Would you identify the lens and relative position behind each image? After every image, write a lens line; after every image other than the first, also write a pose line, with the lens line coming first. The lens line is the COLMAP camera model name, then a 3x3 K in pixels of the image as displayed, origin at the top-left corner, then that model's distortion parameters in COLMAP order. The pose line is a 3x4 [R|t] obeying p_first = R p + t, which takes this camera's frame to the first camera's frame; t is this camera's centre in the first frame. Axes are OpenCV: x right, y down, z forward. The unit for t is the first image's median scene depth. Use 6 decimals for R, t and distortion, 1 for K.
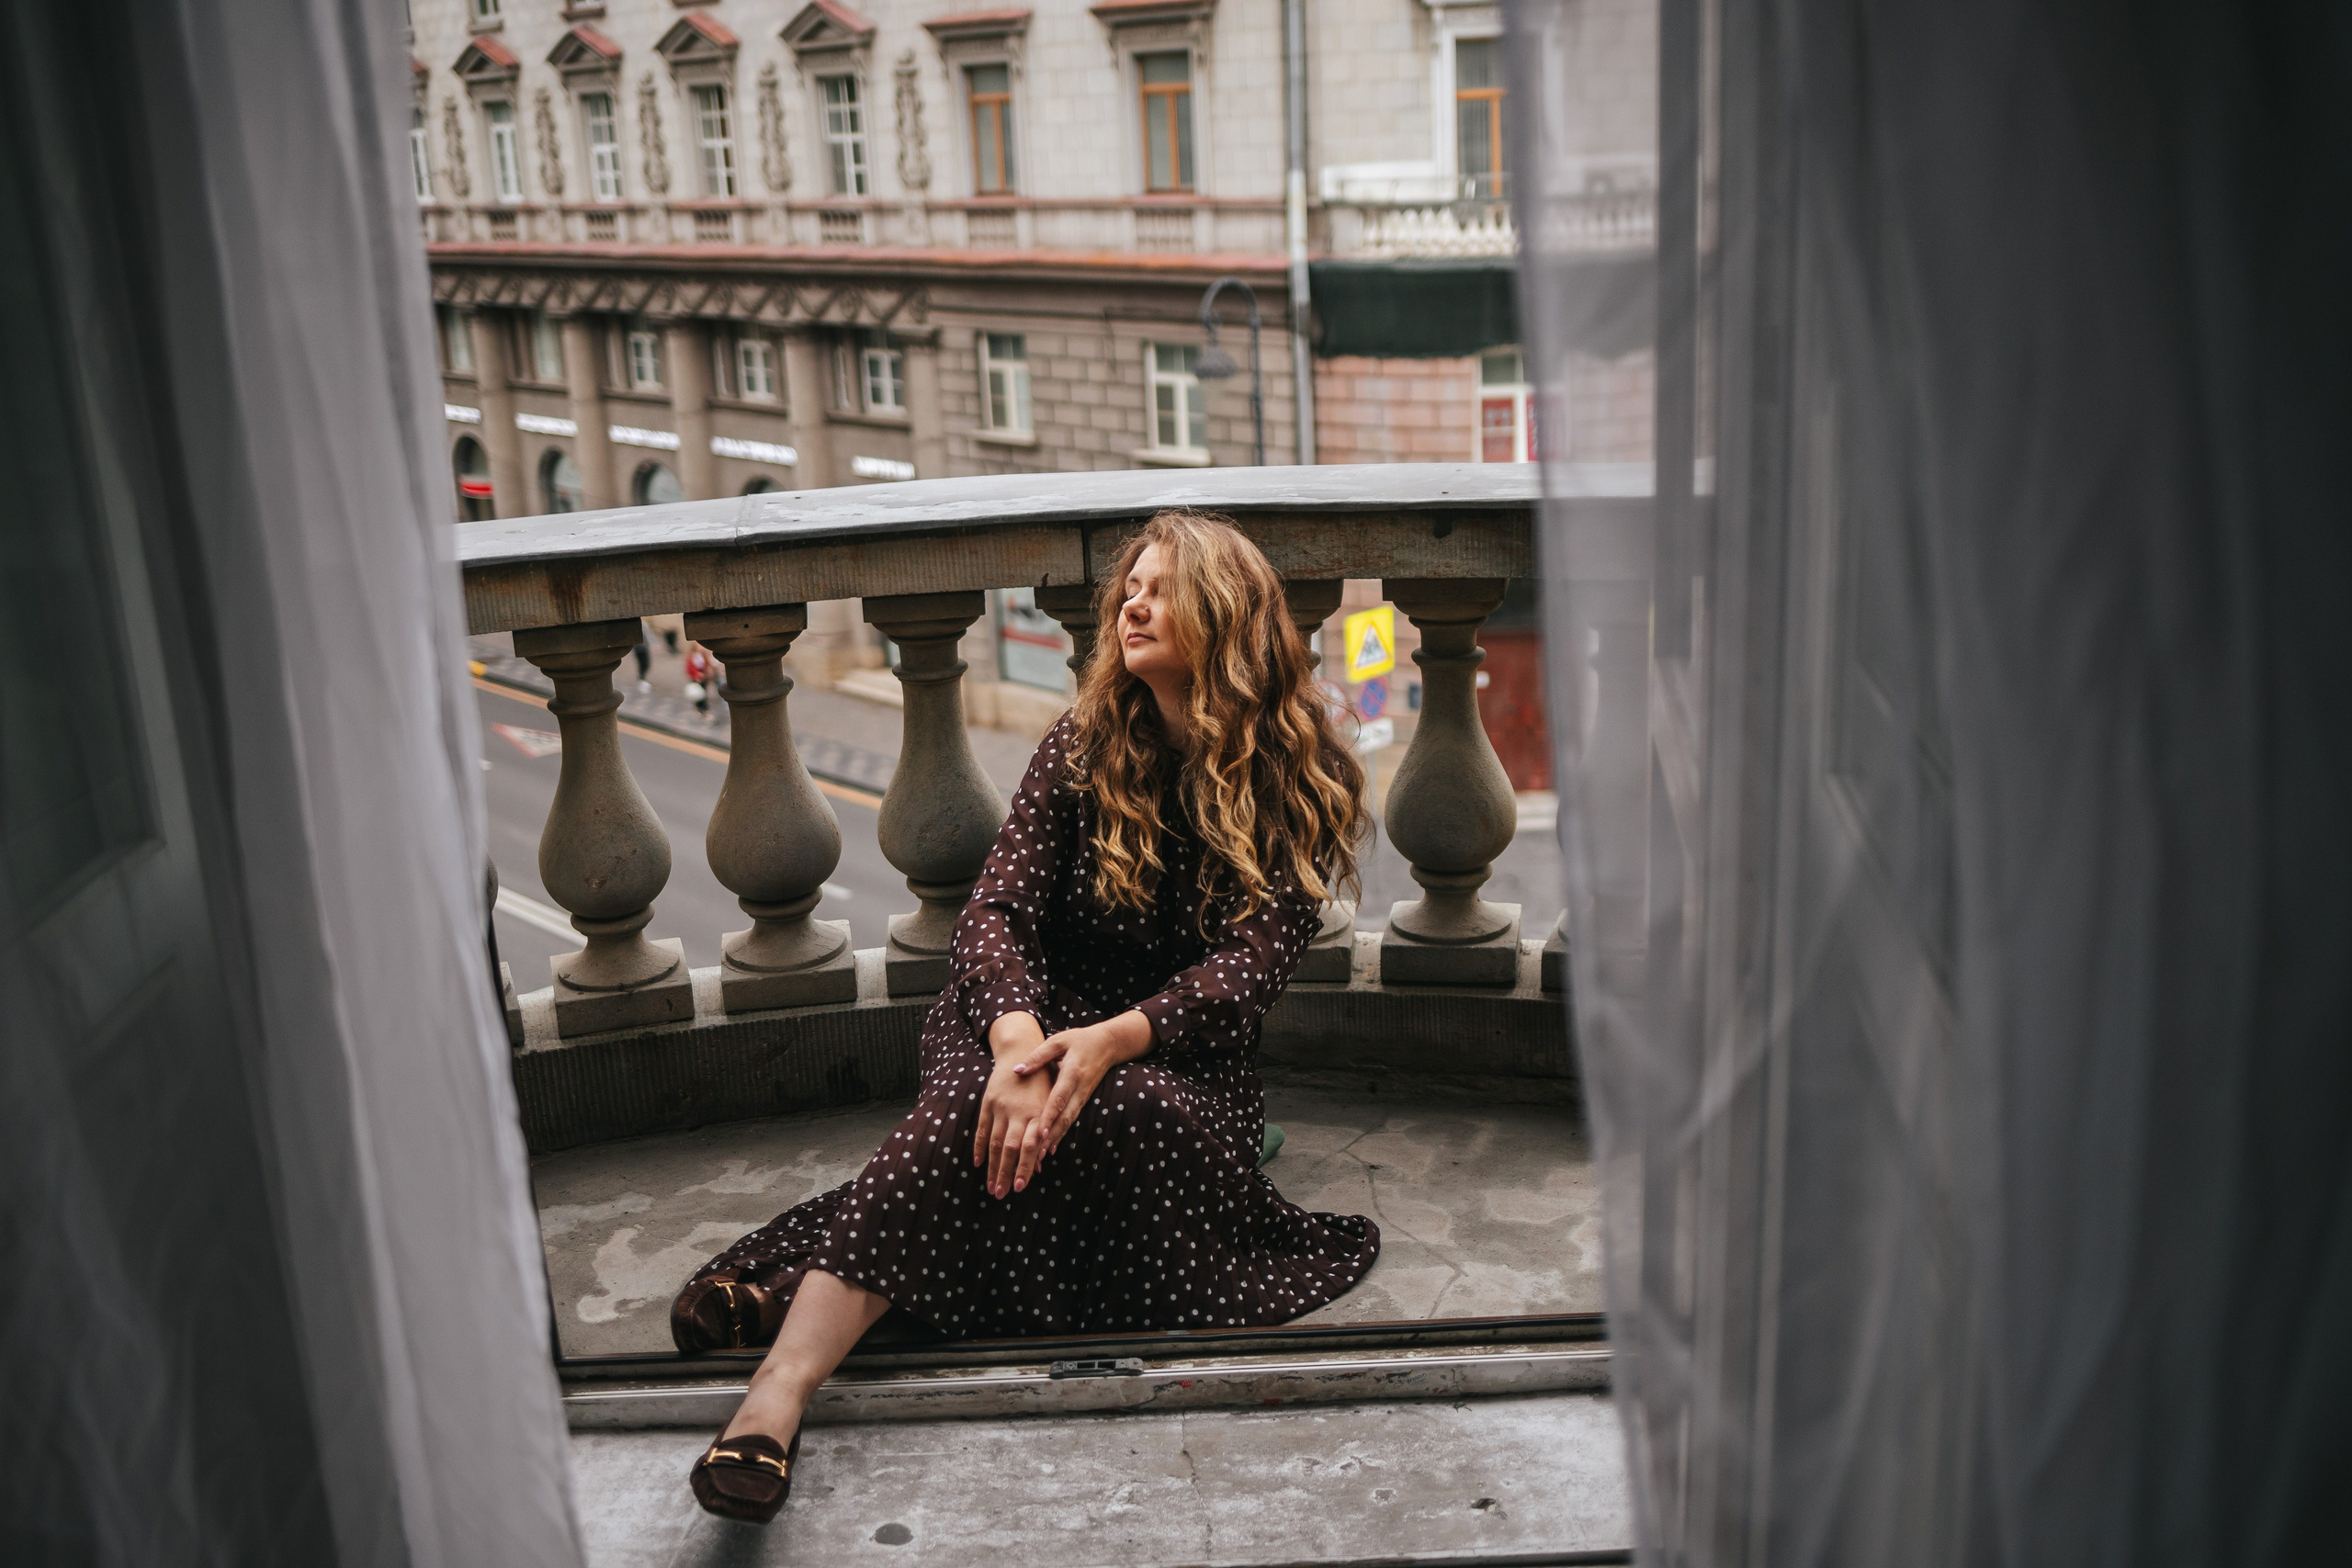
lens RADIAL K [[2262.3, 0, 1109.4], [0, 2262.3, 756.4], [0, 0, 1]] dist [-0.074008, 0.067337]
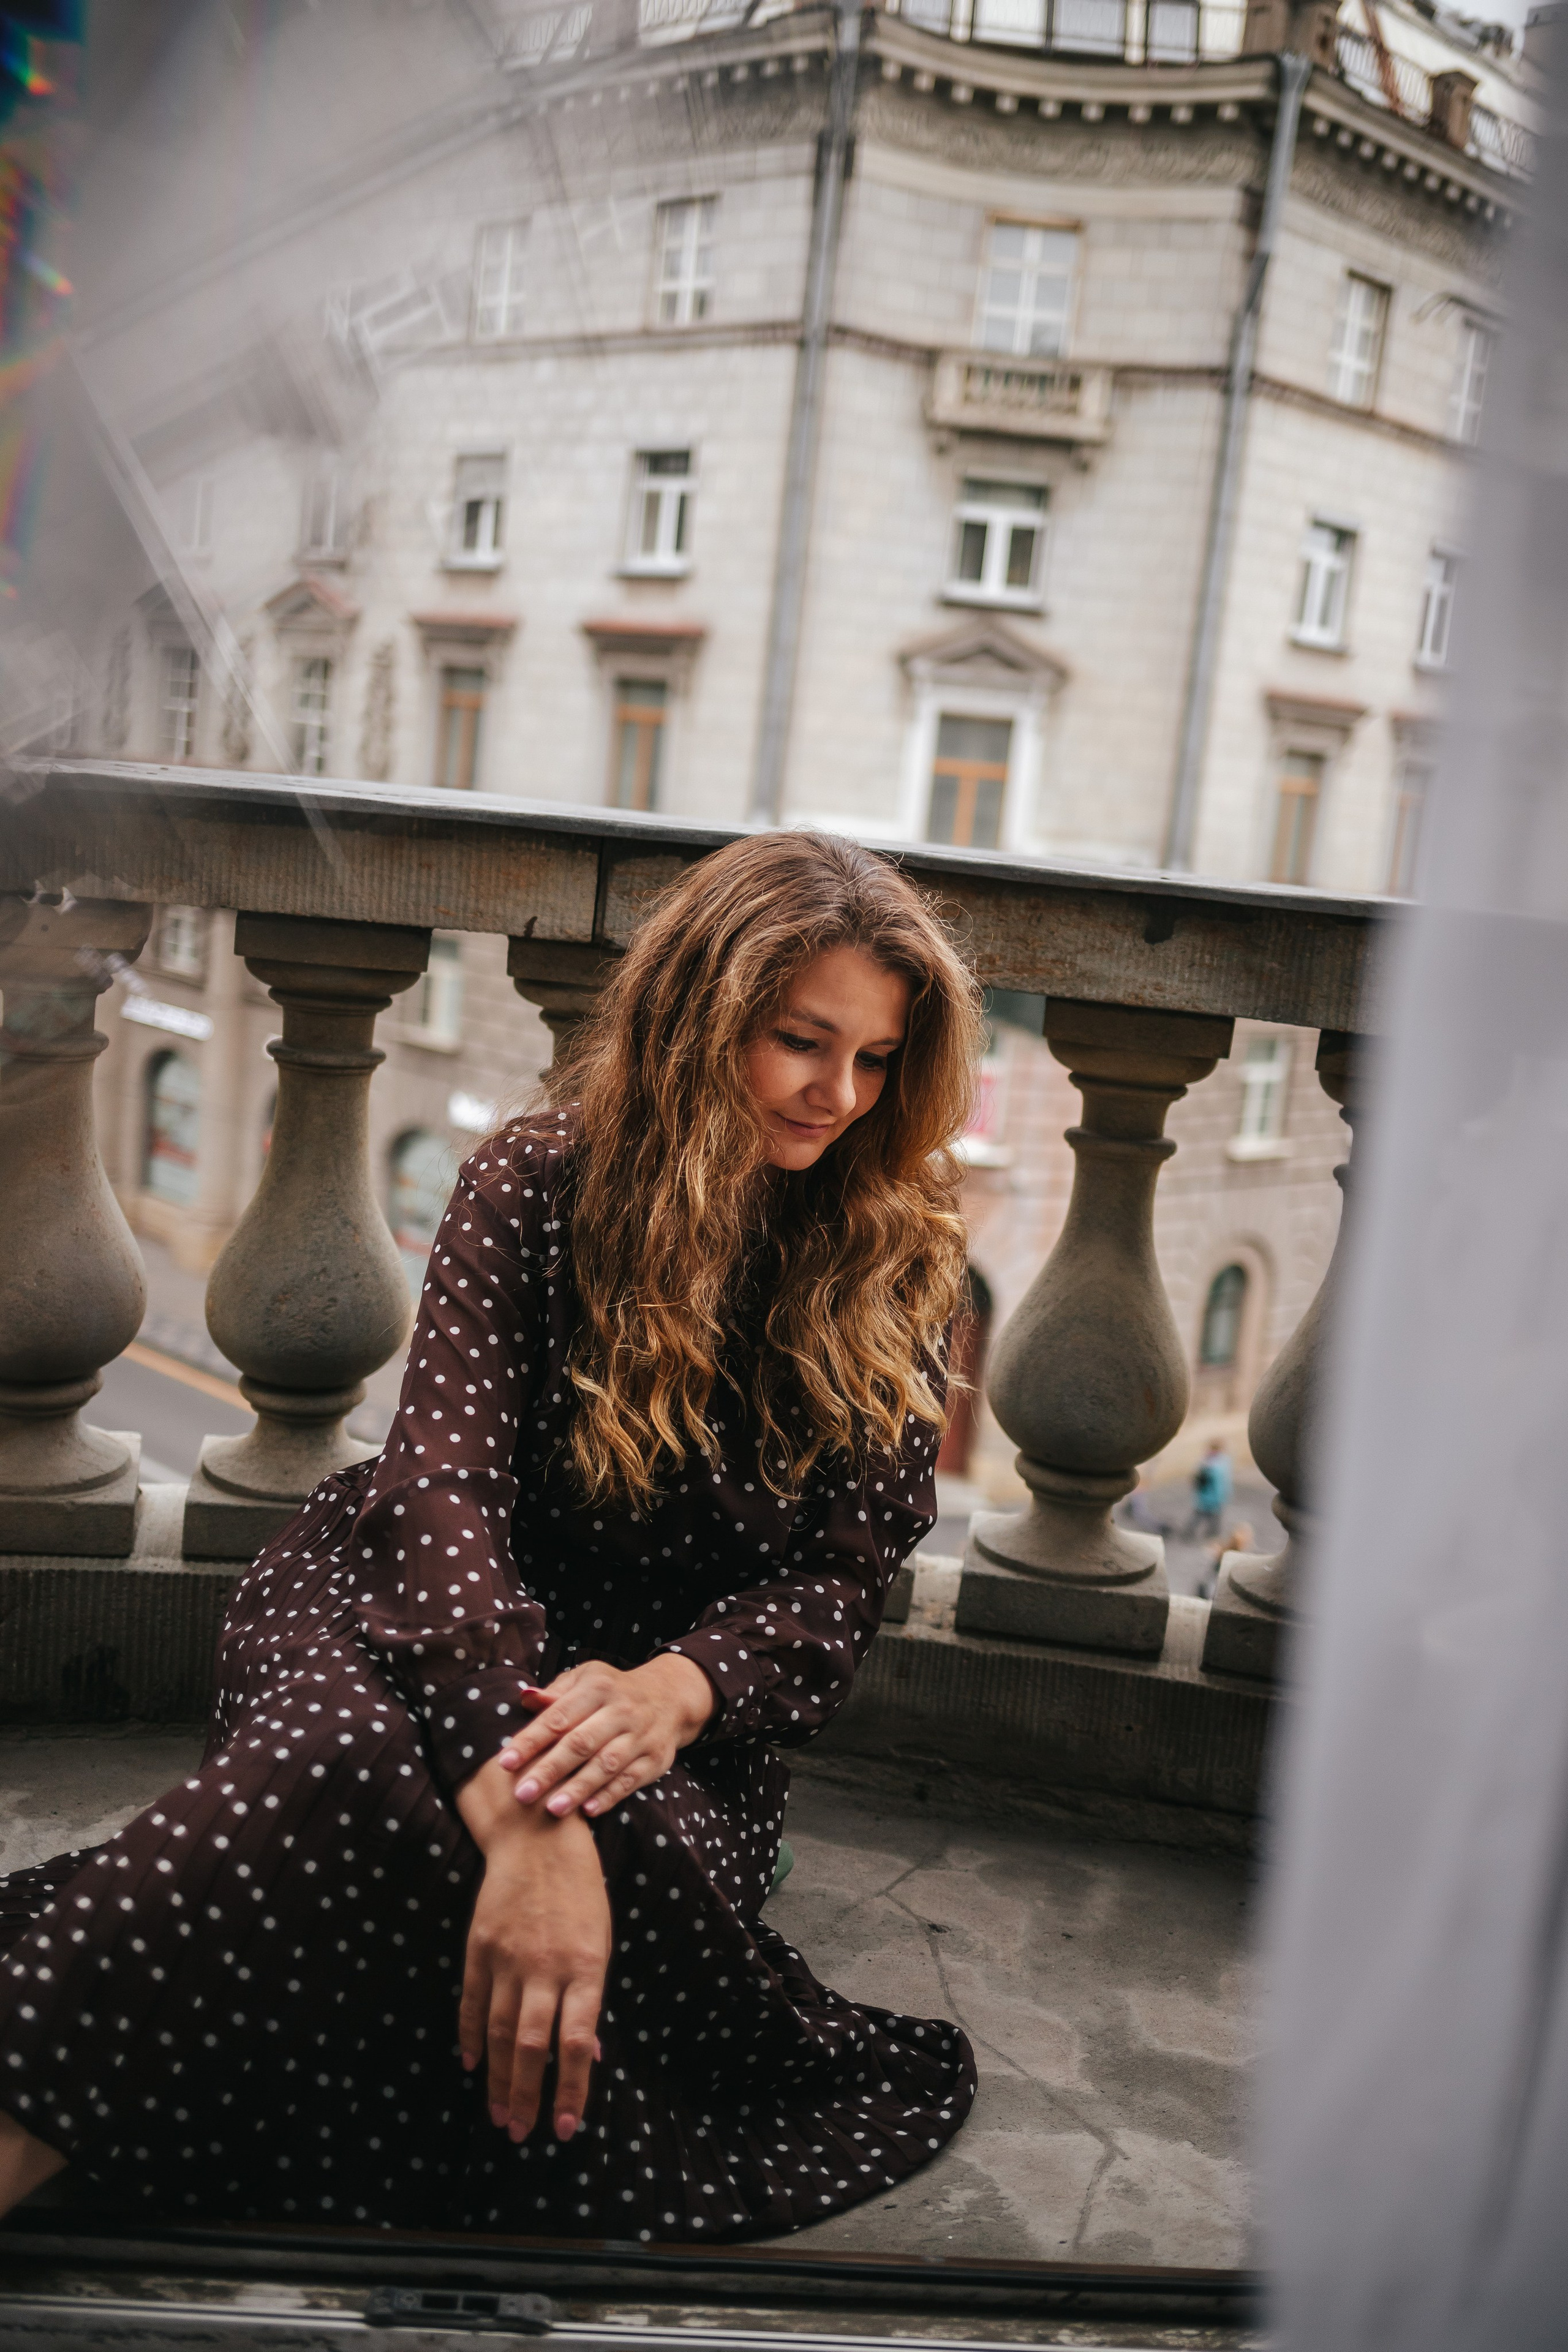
lens RADIAL K [[2262.5, 0, 770.2], [0, 2262.5, 1153.3], [0, 0, 1]] dist [-0.074008, 0.067337]
pose [[0.983474, 0.143193, 0.110795, -0.022319], [-0.129848, 0.984303, -0.119533, 0.049587], [-0.126172, 0.103171, 0.986629, 0.352330]]
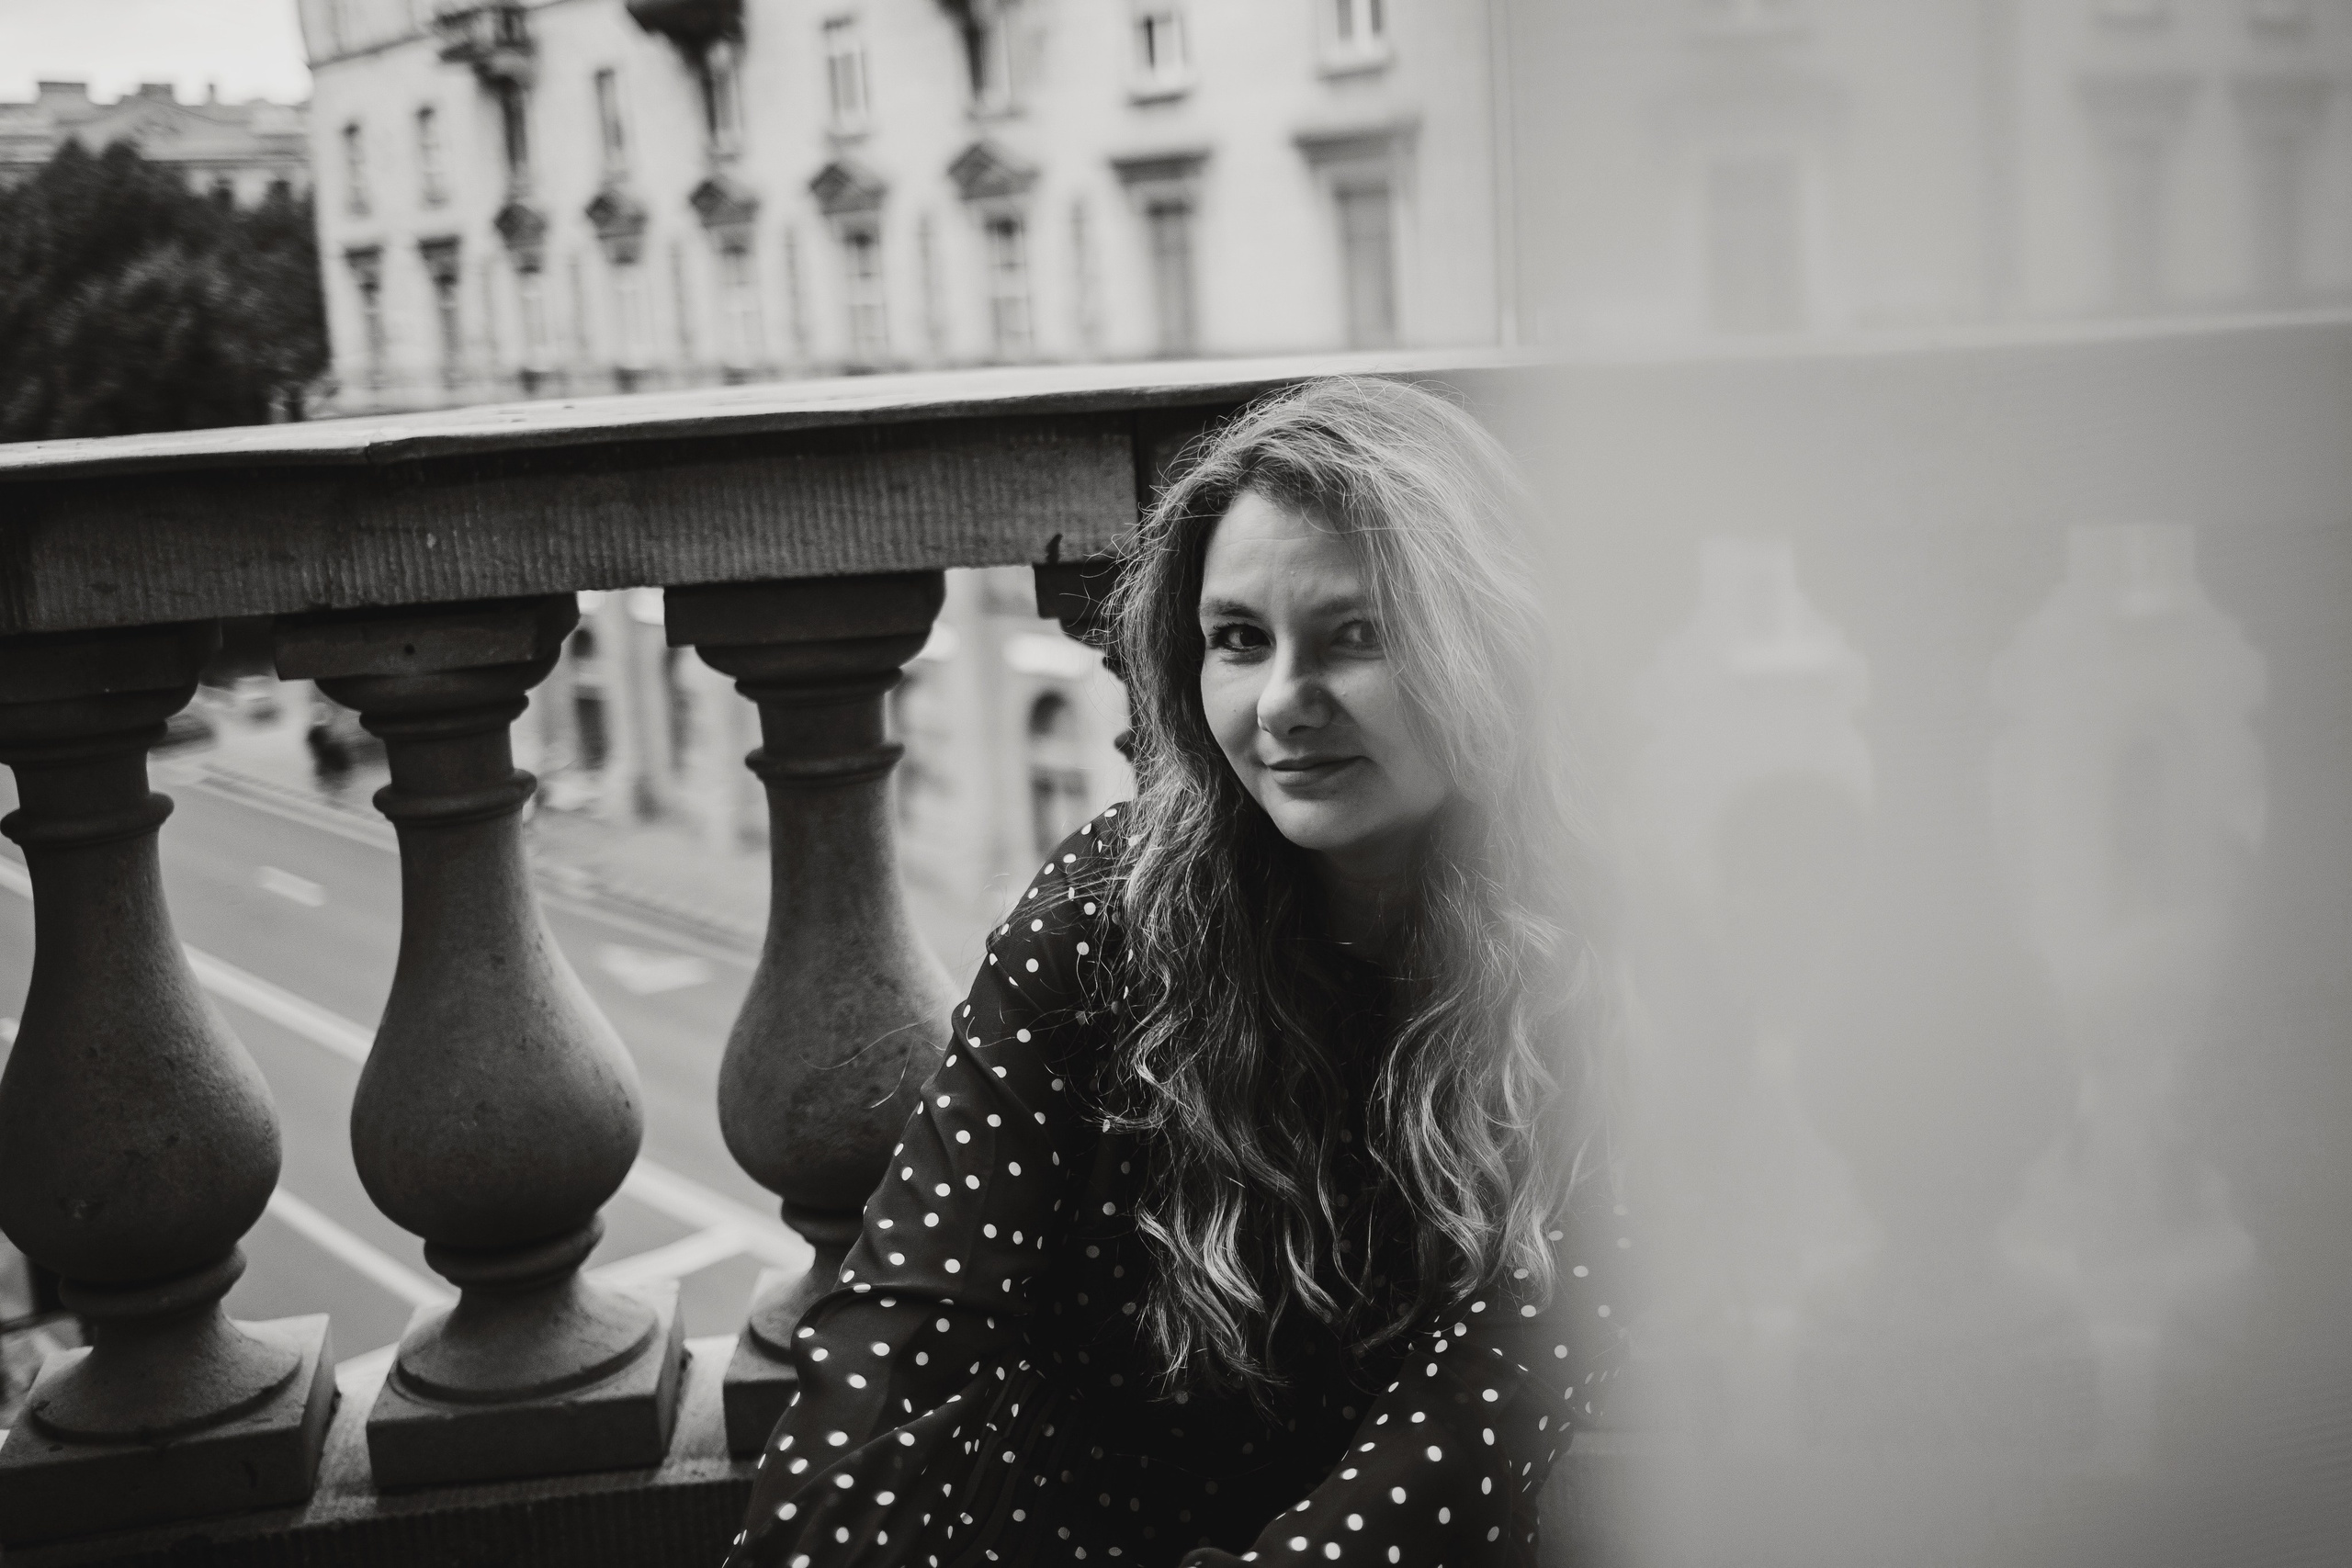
lens RADIAL K [[2516.6, 0, 1291.0], [0, 2516.6, 694.4], [0, 0, 1]] dist [-0.043407, 0.000000]
pose [[0.999970, 0.002108, -0.007466, 0.022019], [-0.002964, 0.993172, -0.116622, 0.009990], [0.007169, 0.116641, 0.993148, 0.473695]]
